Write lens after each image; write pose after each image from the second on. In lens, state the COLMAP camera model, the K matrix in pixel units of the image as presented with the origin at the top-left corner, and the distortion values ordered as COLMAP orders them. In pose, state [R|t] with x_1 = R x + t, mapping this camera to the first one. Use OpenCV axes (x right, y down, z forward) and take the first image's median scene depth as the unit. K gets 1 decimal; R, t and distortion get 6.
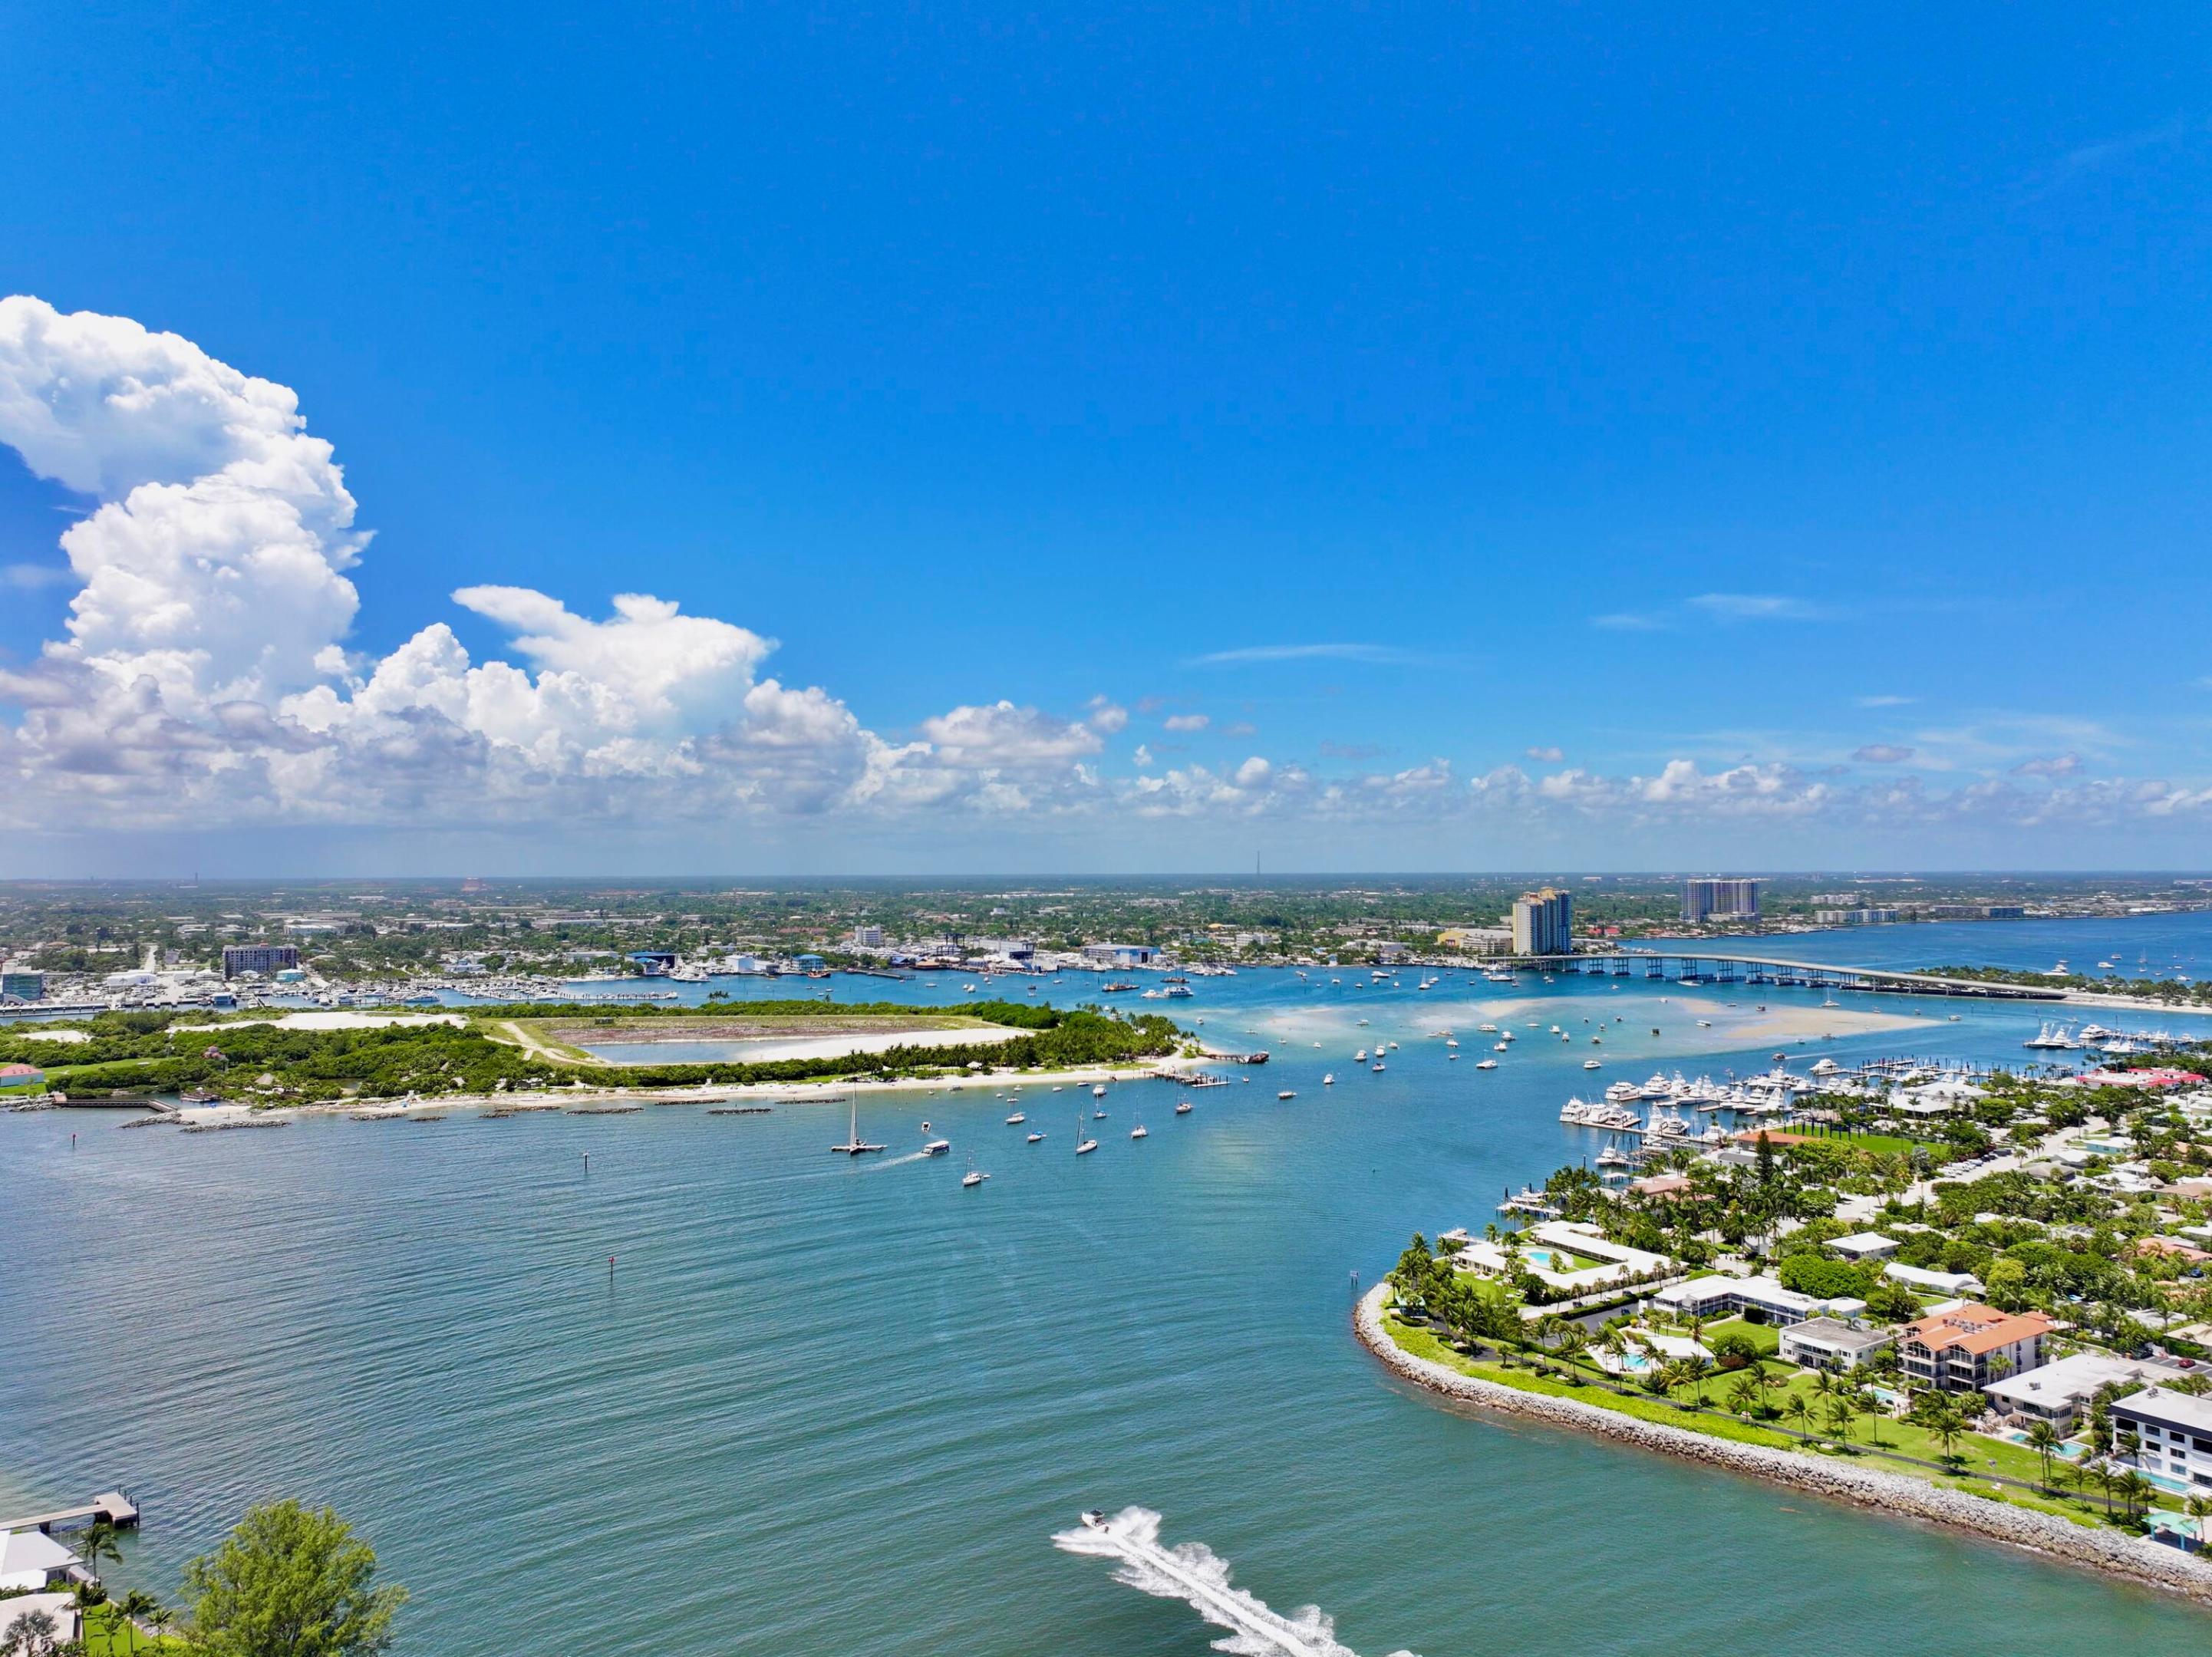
lens RADIAL K [[1542.8, 0, 1101.3], [0, 1542.8, 789.7], [0, 0, 1]] dist [-0.037673, 0.097128]
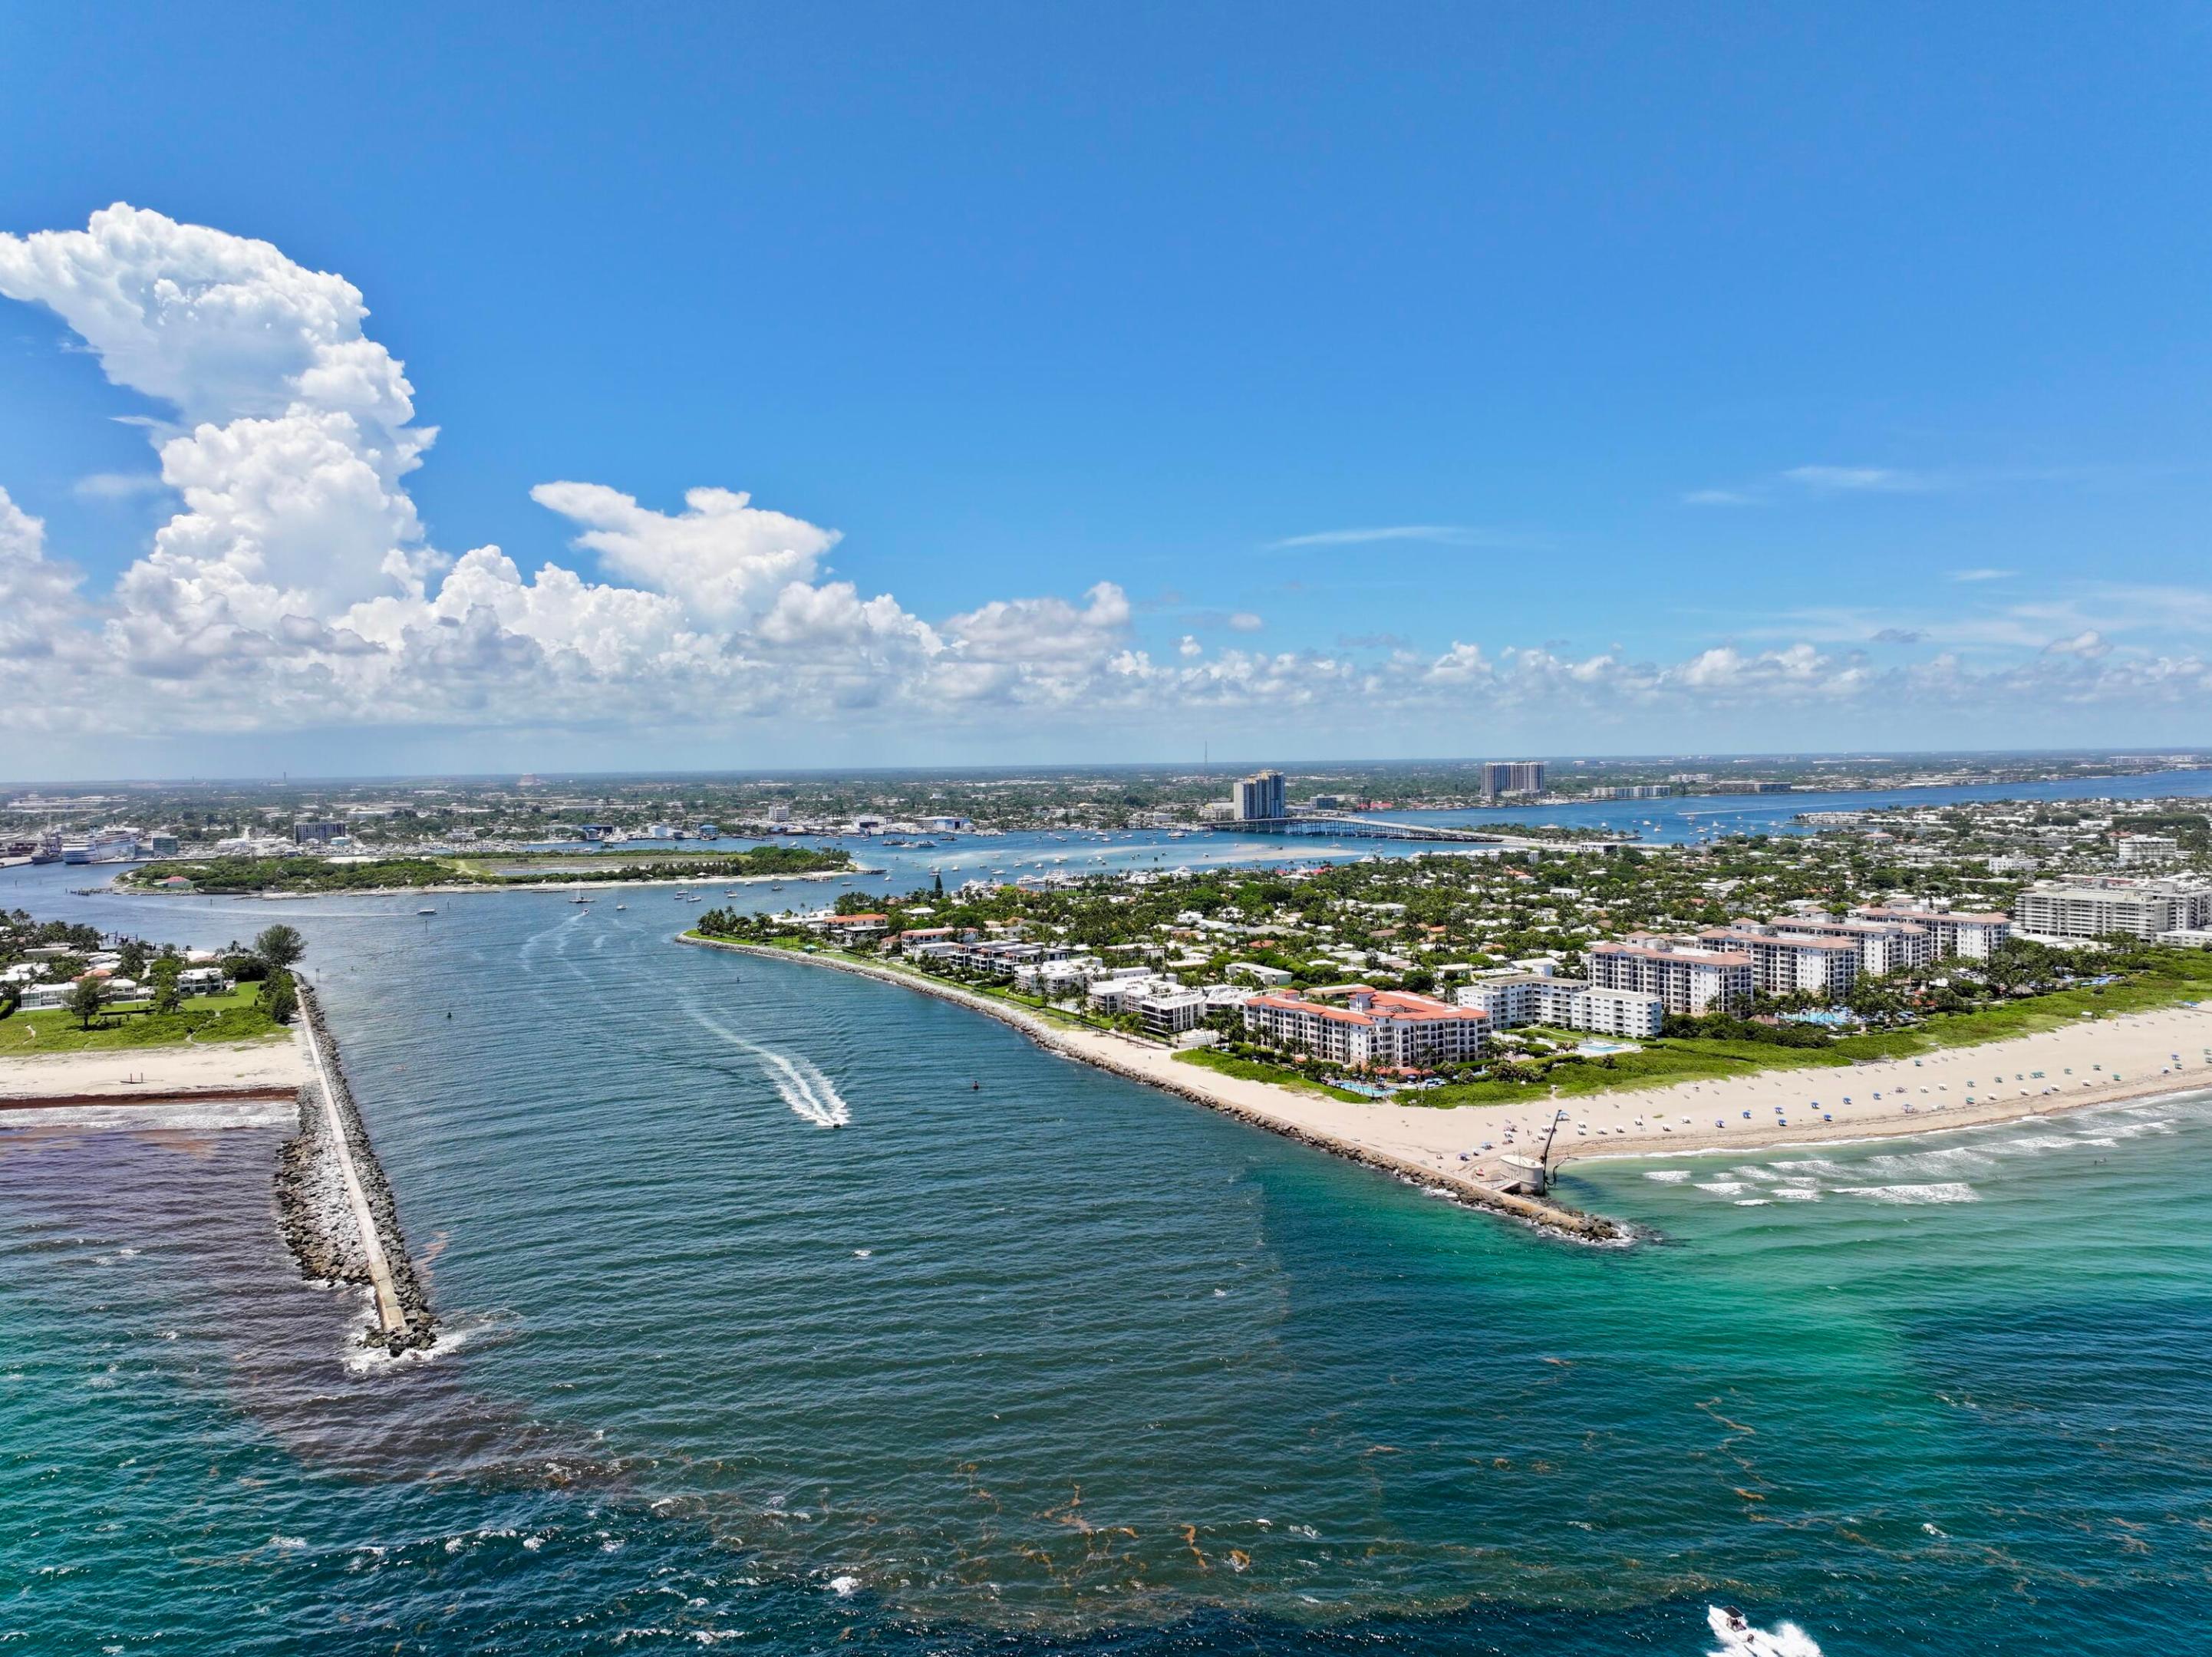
lens RADIAL K [[1550.3, 0, 1114.5], [0, 1550.3, 817.9], [0, 0, 1]] dist [0.004769, 0.009756]
pose [[0.999072, -0.009706, -0.041966, 0.077423], [0.013425, 0.995917, 0.089274, -0.006276], [0.040928, -0.089755, 0.995123, -0.124106]]
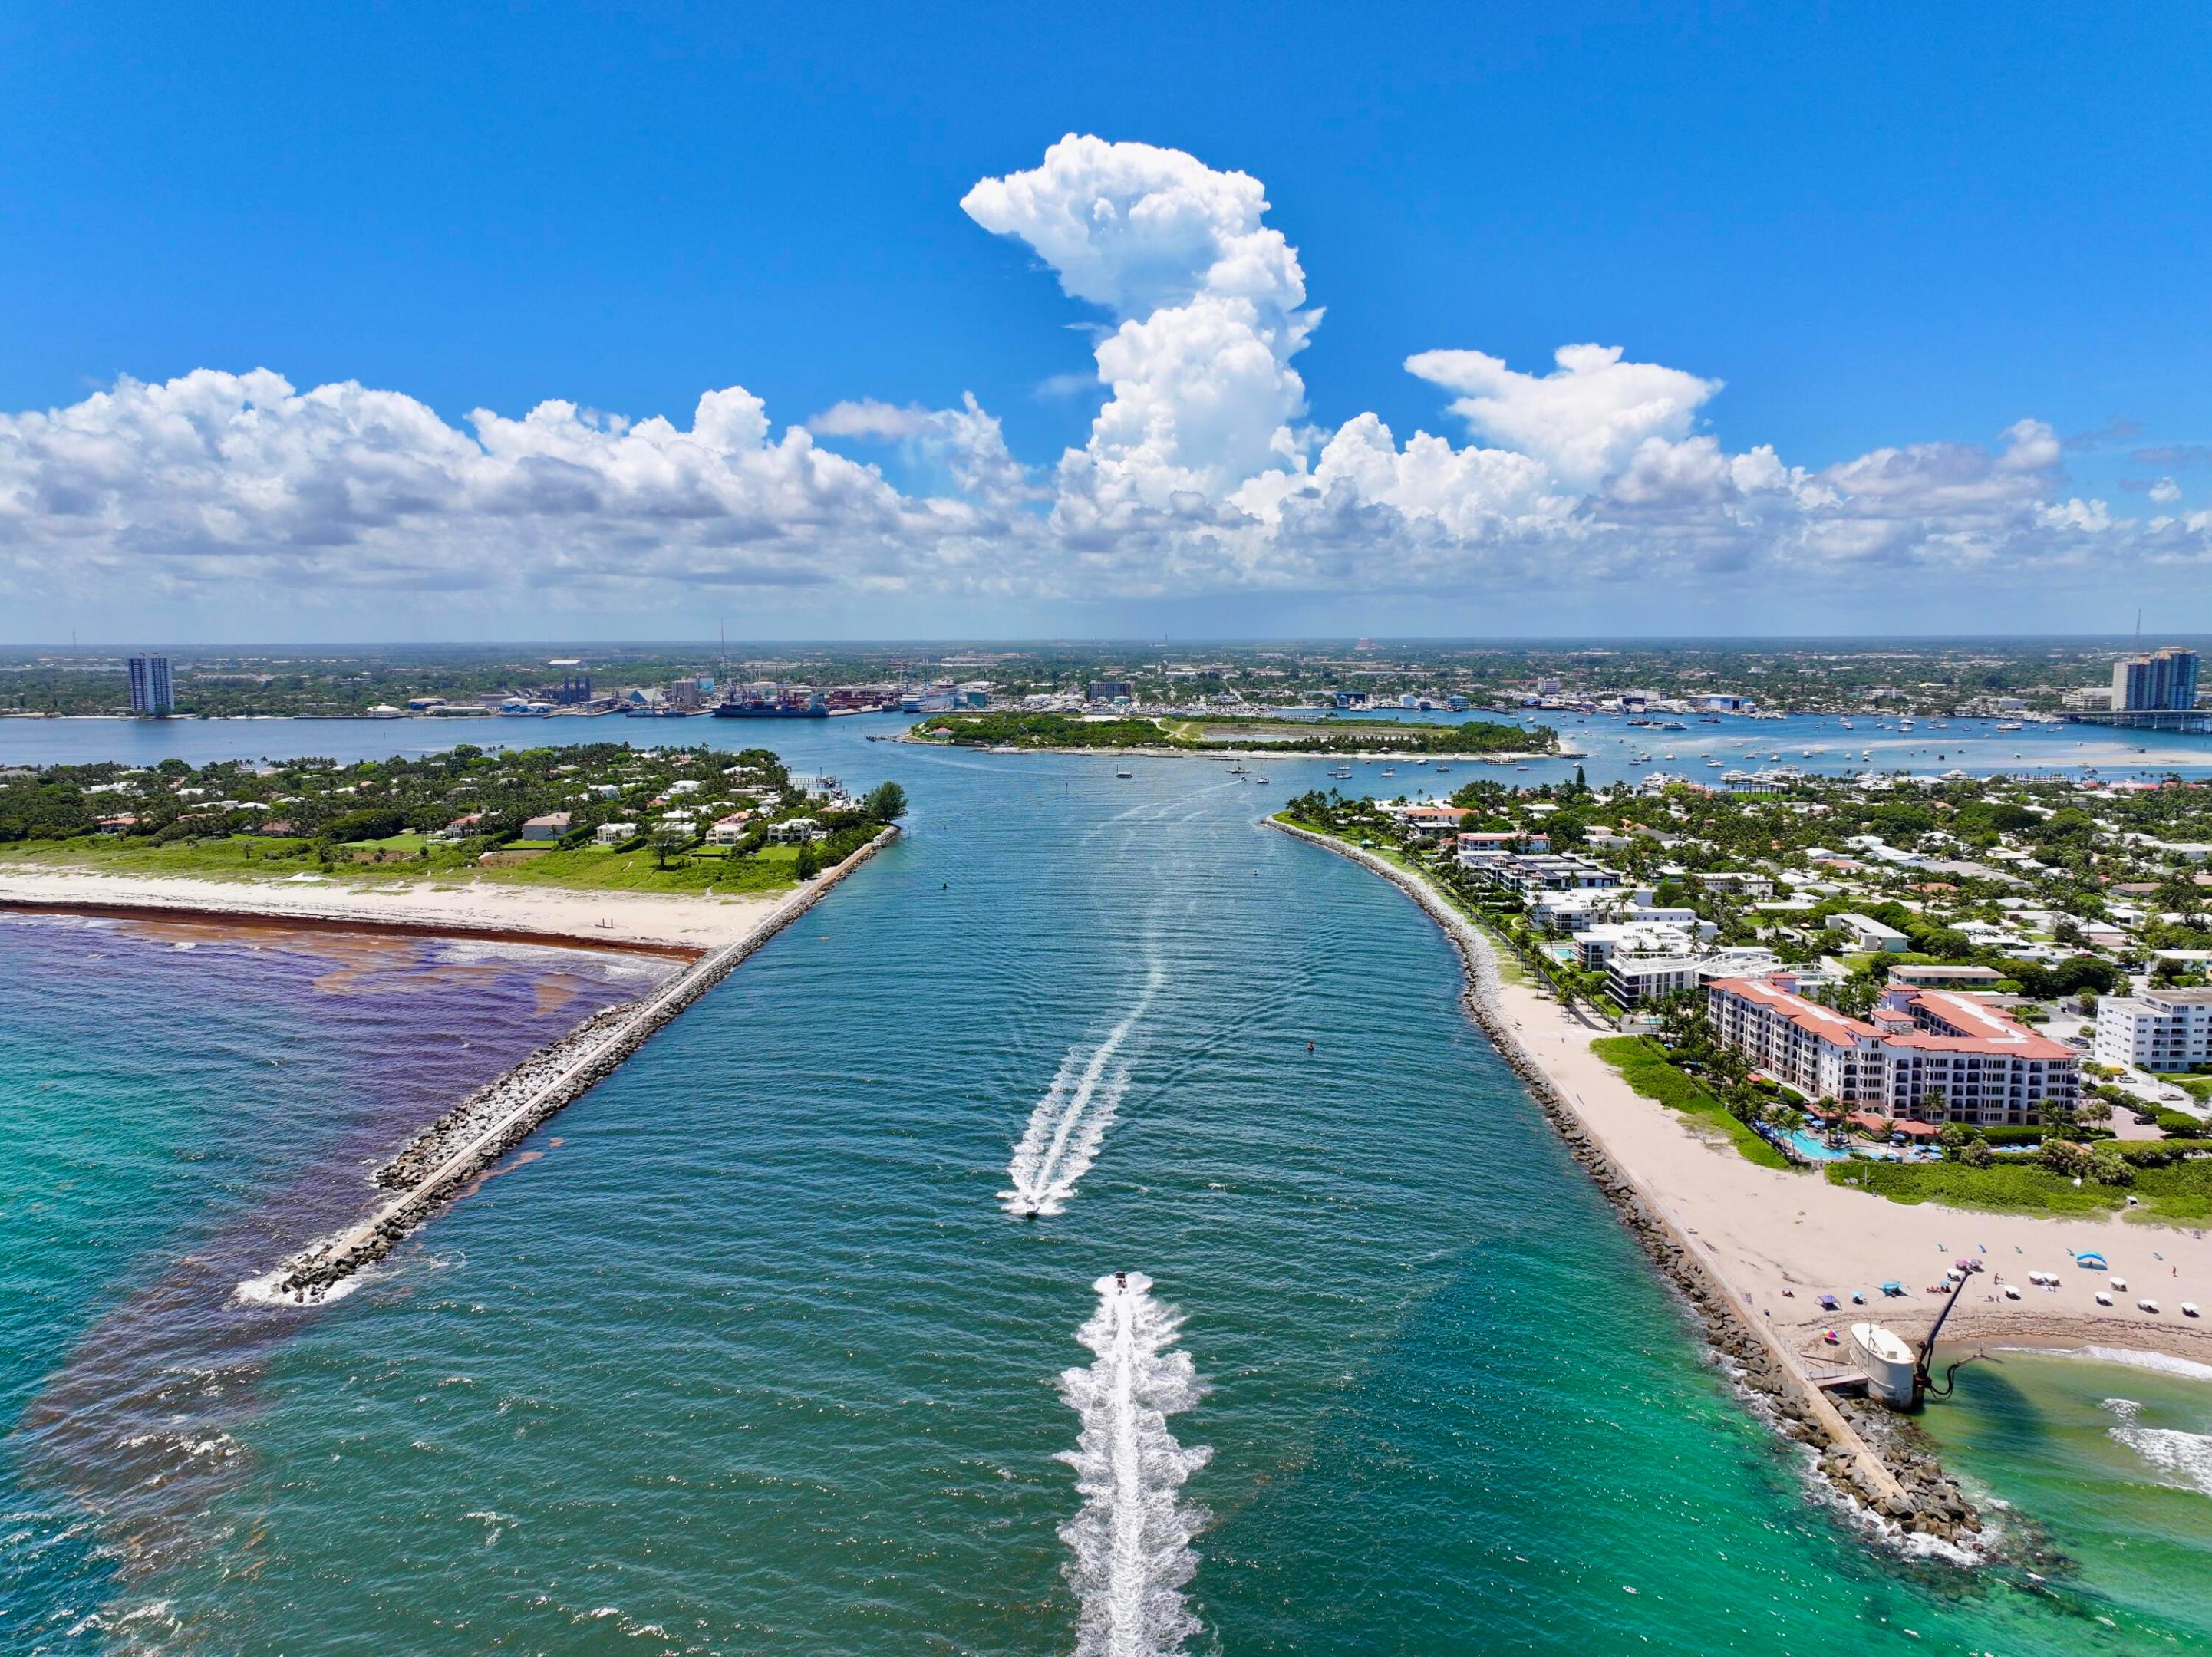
lens RADIAL K [[1549.7, 0, 1111.9], [0, 1549.7, 801.3], [0, 0, 1]] dist [0.009213, 0.006440]
pose [[0.835298, 0.059737, -0.546543, 0.099416], [0.028942, 0.987924, 0.152214, -0.005152], [0.549035, -0.142962, 0.823482, -0.094285]]
